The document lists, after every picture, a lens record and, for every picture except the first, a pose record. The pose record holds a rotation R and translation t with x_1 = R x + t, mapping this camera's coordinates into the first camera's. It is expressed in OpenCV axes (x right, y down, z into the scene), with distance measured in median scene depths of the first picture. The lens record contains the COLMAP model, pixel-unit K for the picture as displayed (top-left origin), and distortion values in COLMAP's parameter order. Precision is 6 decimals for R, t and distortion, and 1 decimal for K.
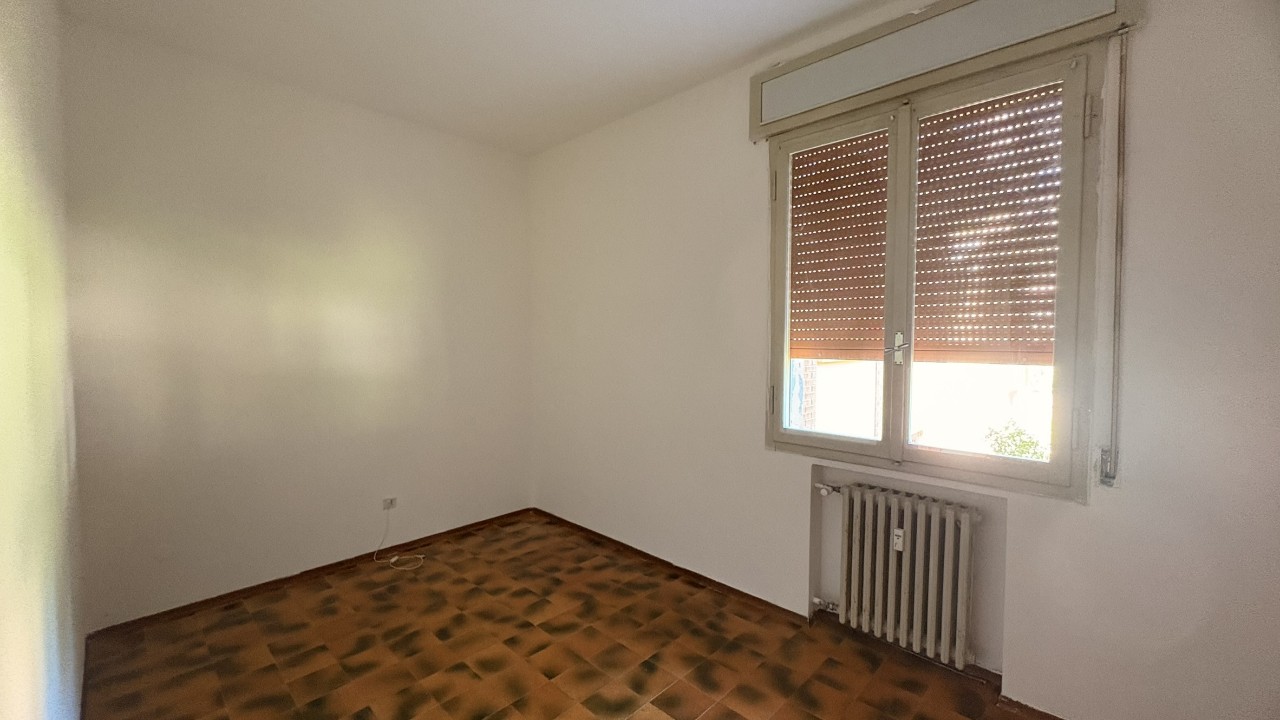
lens RADIAL K [[552.4, 0, 686.3], [0, 552.4, 357.1], [0, 0, 1]] dist [-0.004674, -0.000287]
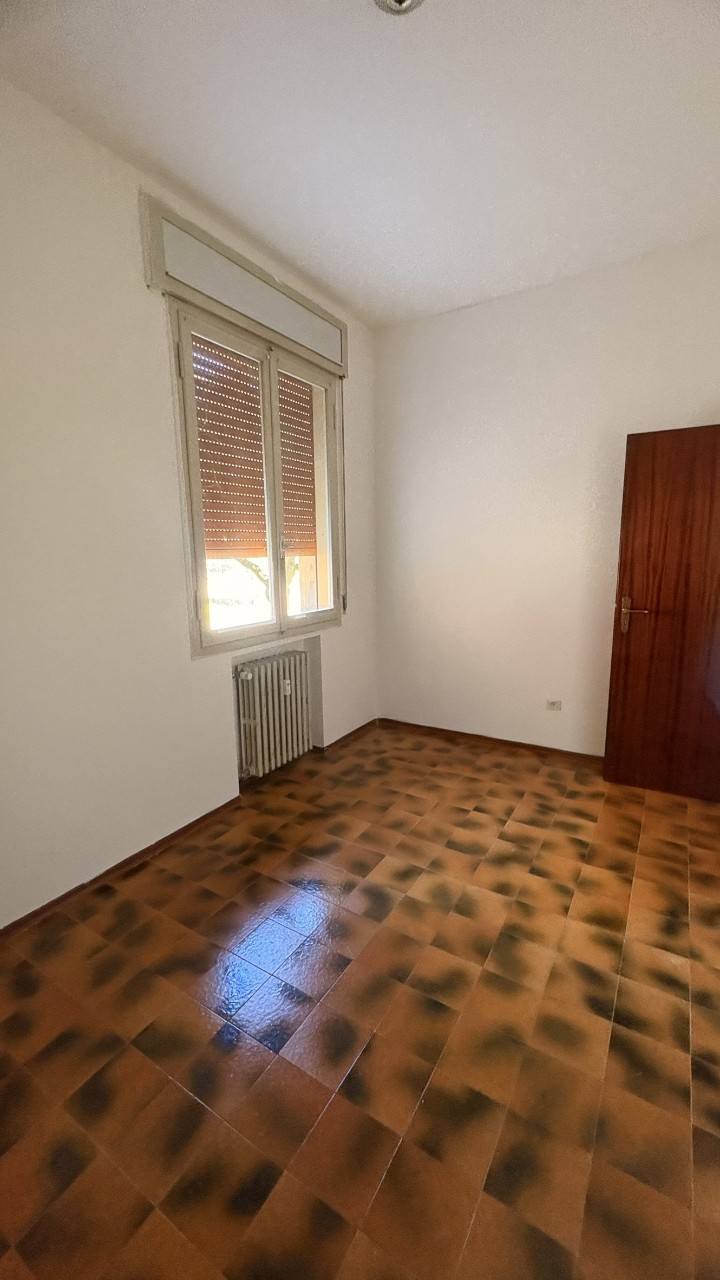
lens RADIAL K [[506.2, 0, 354.9], [0, 506.2, 635.1], [0, 0, 1]] dist [0.006716, -0.000448]
pose [[-0.180177, -0.163141, 0.970011, -0.800145], [0.050978, 0.983276, 0.174841, -0.010197], [-0.982312, 0.080951, -0.168847, 0.972971]]
